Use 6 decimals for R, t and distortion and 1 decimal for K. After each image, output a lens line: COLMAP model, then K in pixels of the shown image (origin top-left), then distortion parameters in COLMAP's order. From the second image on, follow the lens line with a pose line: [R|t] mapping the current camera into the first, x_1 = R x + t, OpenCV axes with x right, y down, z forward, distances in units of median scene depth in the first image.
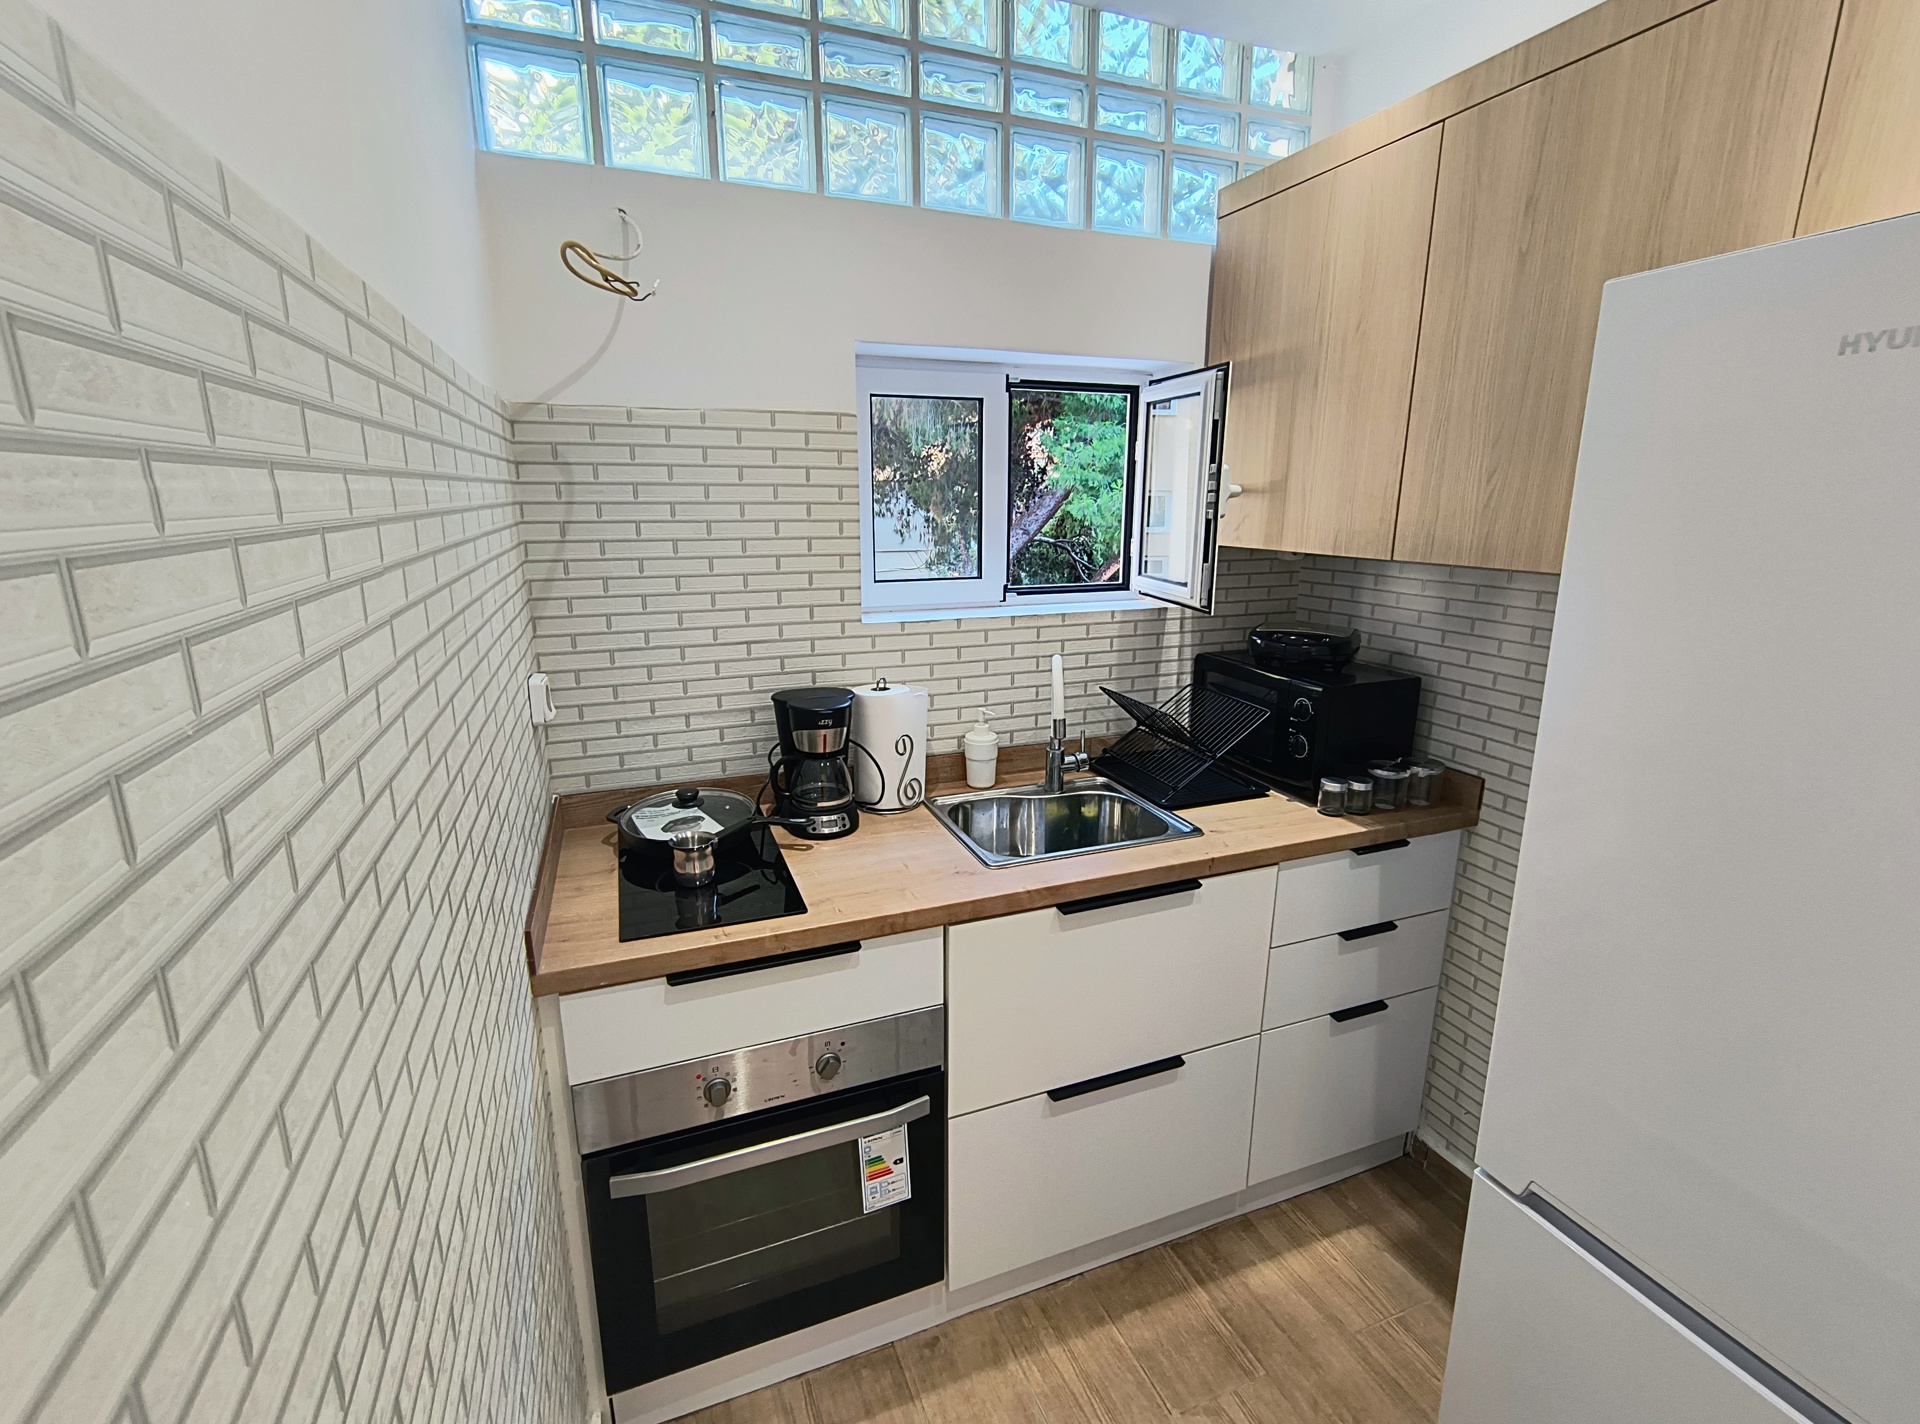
lens RADIAL K [[874.0, 0, 962.8], [0, 874.0, 704.9], [0, 0, 1]] dist [-0.005481, 0.002158]
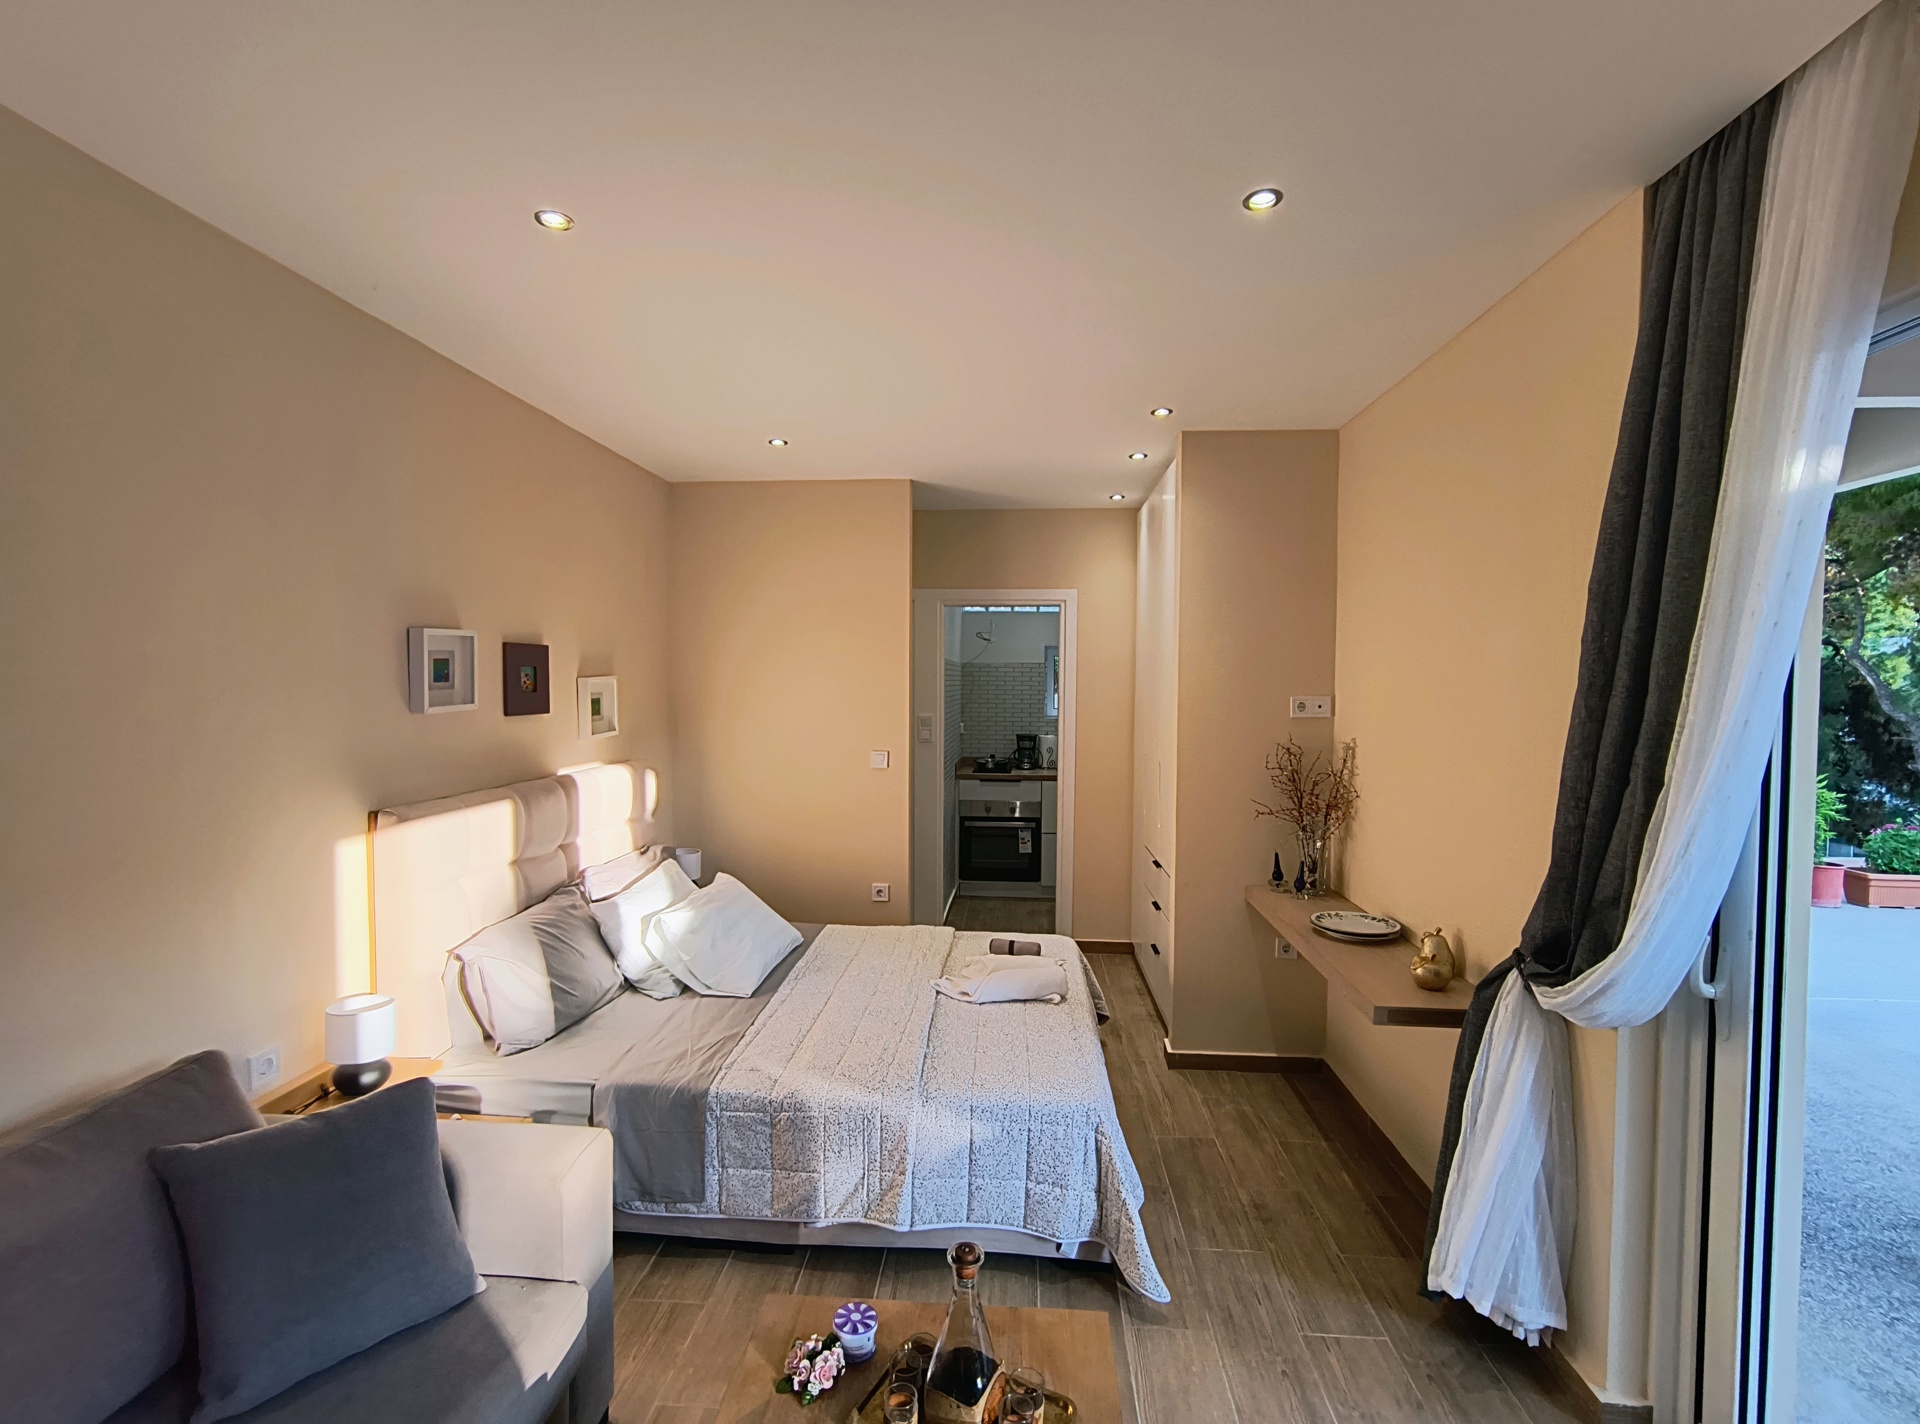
lens RADIAL K [[874.0, 0, 962.8], [0, 874.0, 704.9], [0, 0, 1]] dist [-0.005481, 0.002158]
pose [[0.899342, 0.016234, -0.436945, 1.444840], [-0.109525, 0.975816, -0.189176, 0.719333], [0.423307, 0.217990, 0.879370, -2.906605]]
